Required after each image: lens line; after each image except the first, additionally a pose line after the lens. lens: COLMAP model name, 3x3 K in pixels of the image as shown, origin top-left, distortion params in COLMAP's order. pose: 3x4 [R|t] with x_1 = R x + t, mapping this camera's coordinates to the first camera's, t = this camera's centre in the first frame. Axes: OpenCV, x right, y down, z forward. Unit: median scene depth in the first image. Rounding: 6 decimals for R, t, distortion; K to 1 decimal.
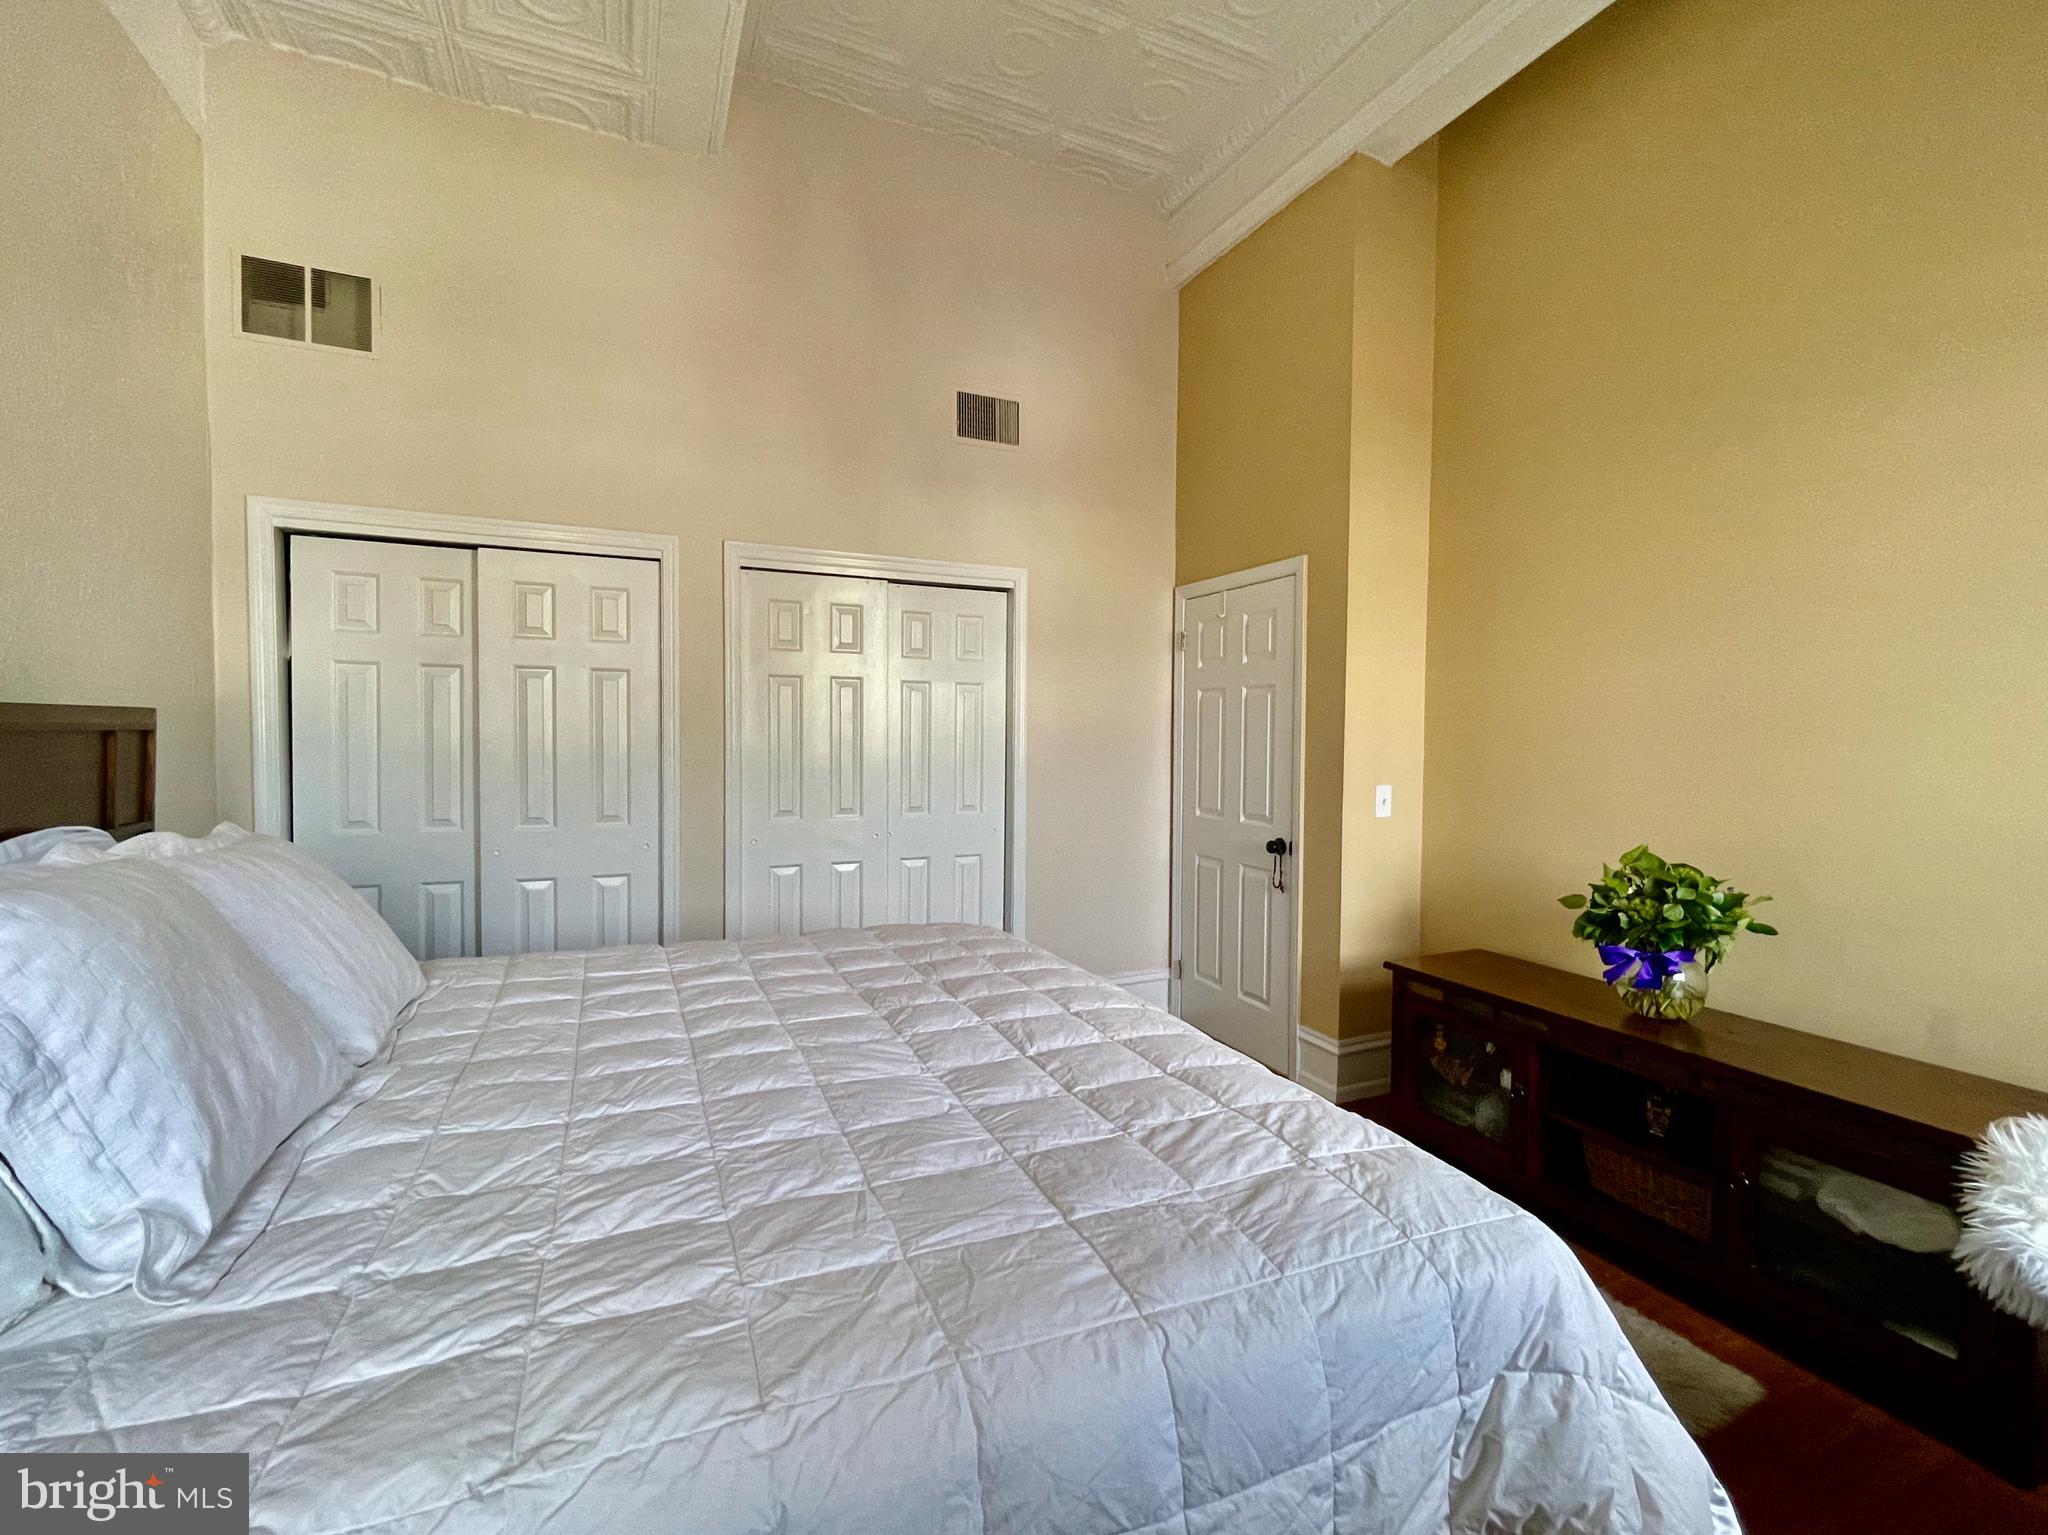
lens RADIAL K [[844.6, 0, 1024.0], [0, 844.6, 767.5], [0, 0, 1]] dist [-0.001798, -0.000263]
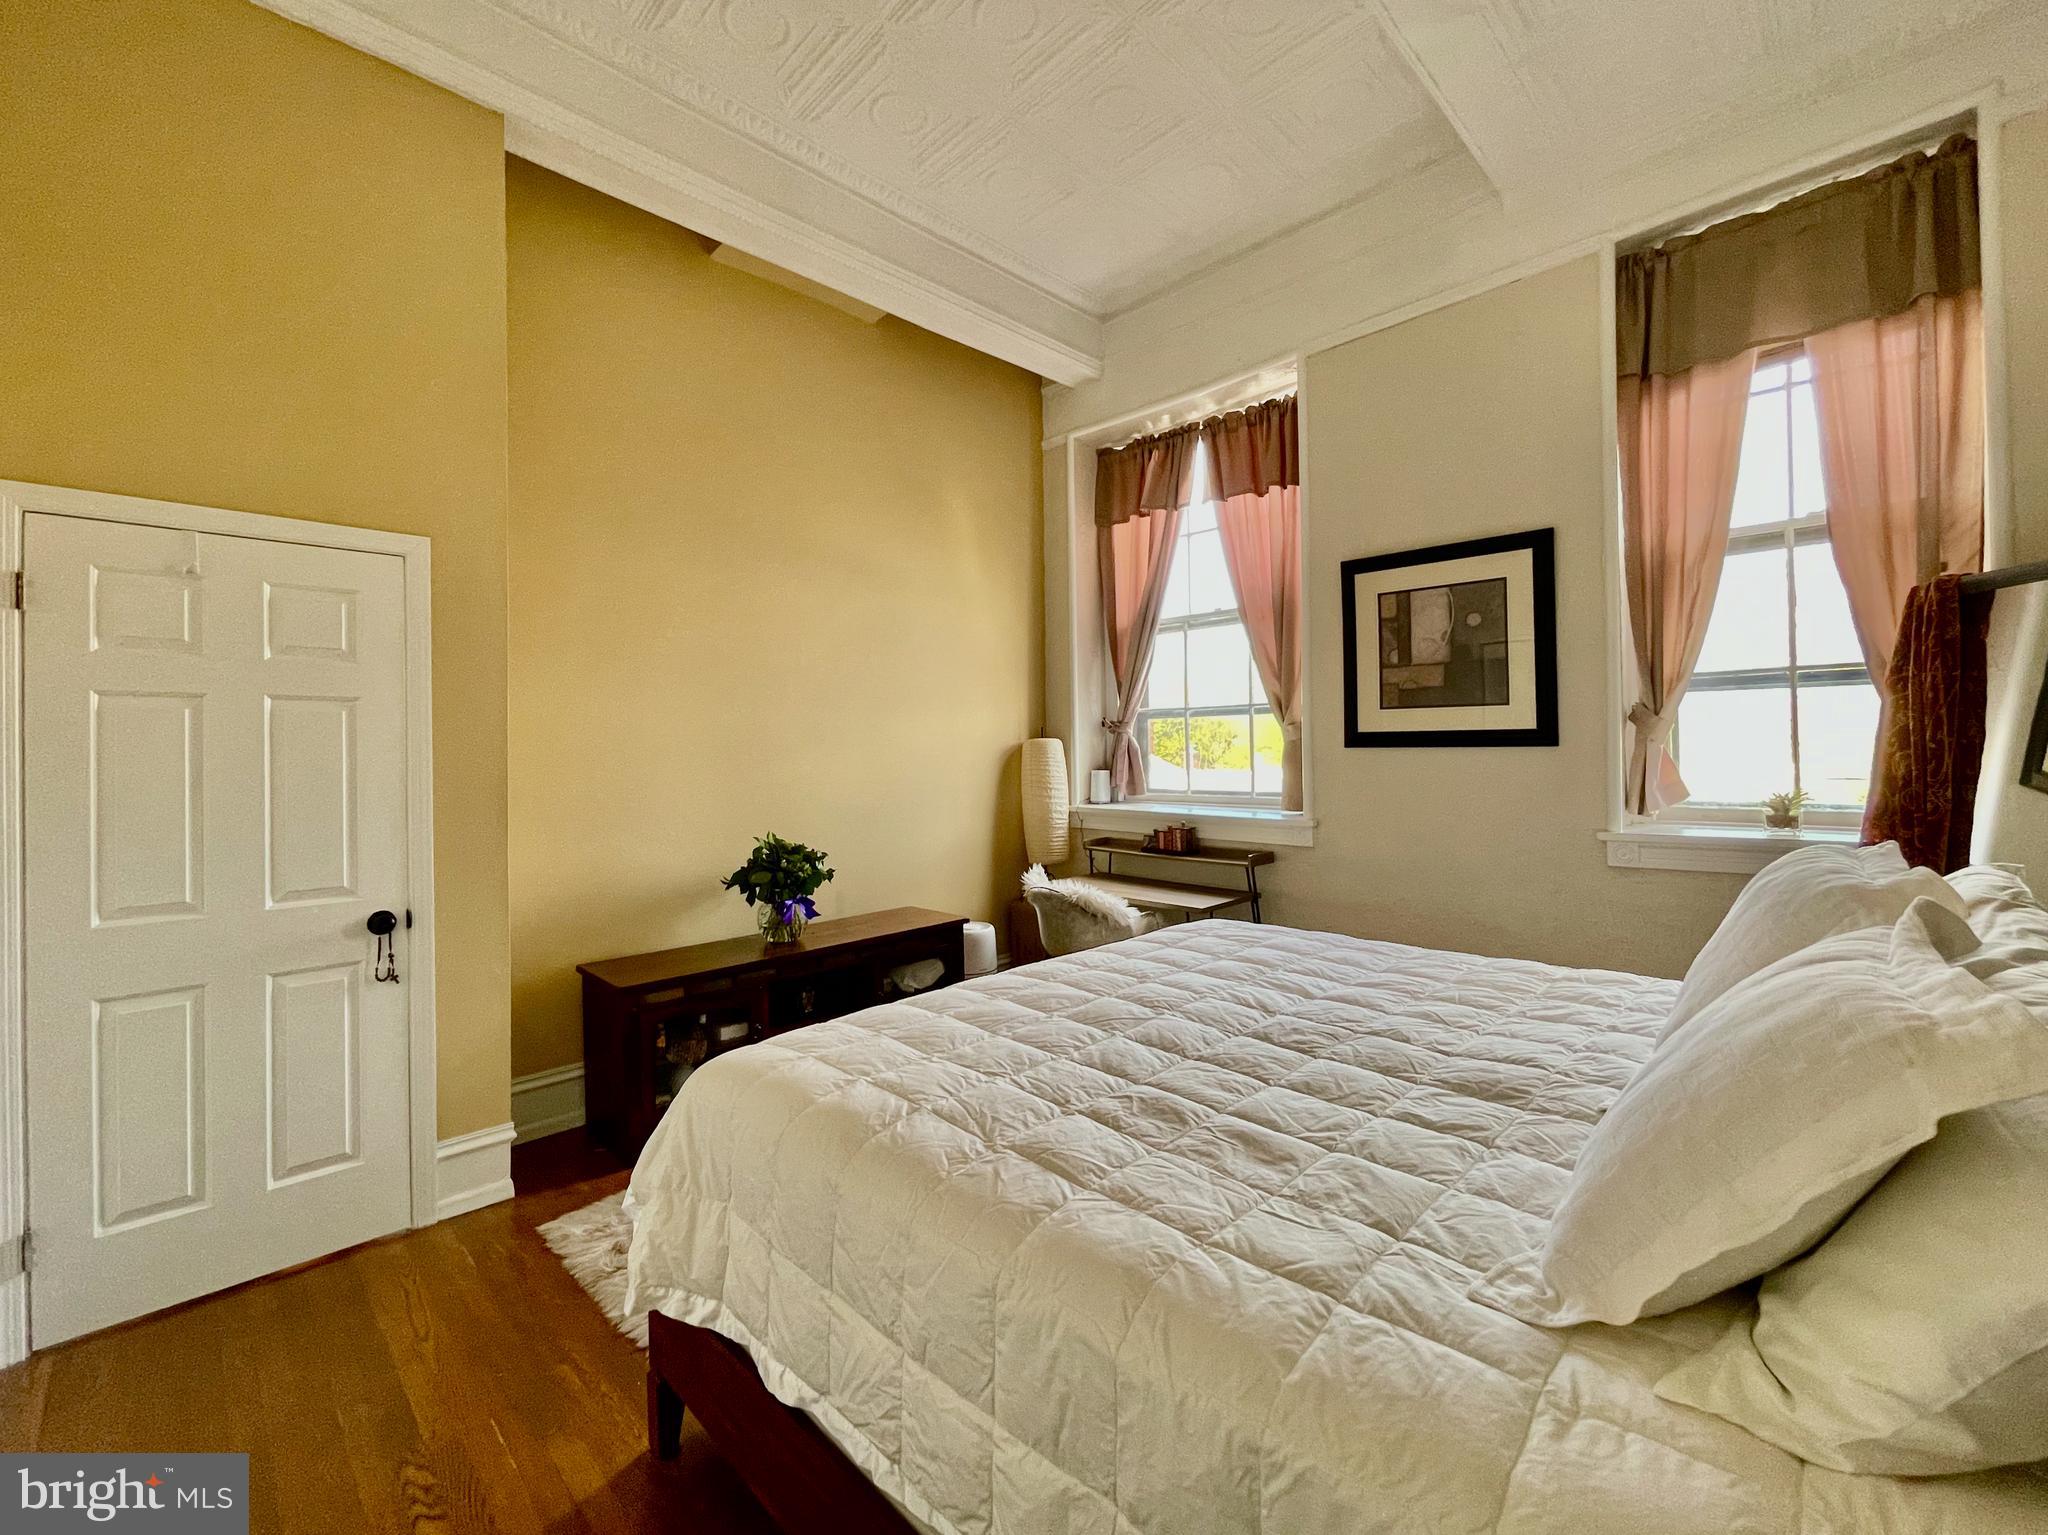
lens RADIAL K [[844.6, 0, 1024.0], [0, 844.6, 767.5], [0, 0, 1]] dist [-0.001798, -0.000263]
pose [[-0.320300, -0.004589, 0.947305, -0.561155], [0.061141, 0.997803, 0.025507, -0.024370], [-0.945341, 0.066089, -0.319316, 0.701128]]
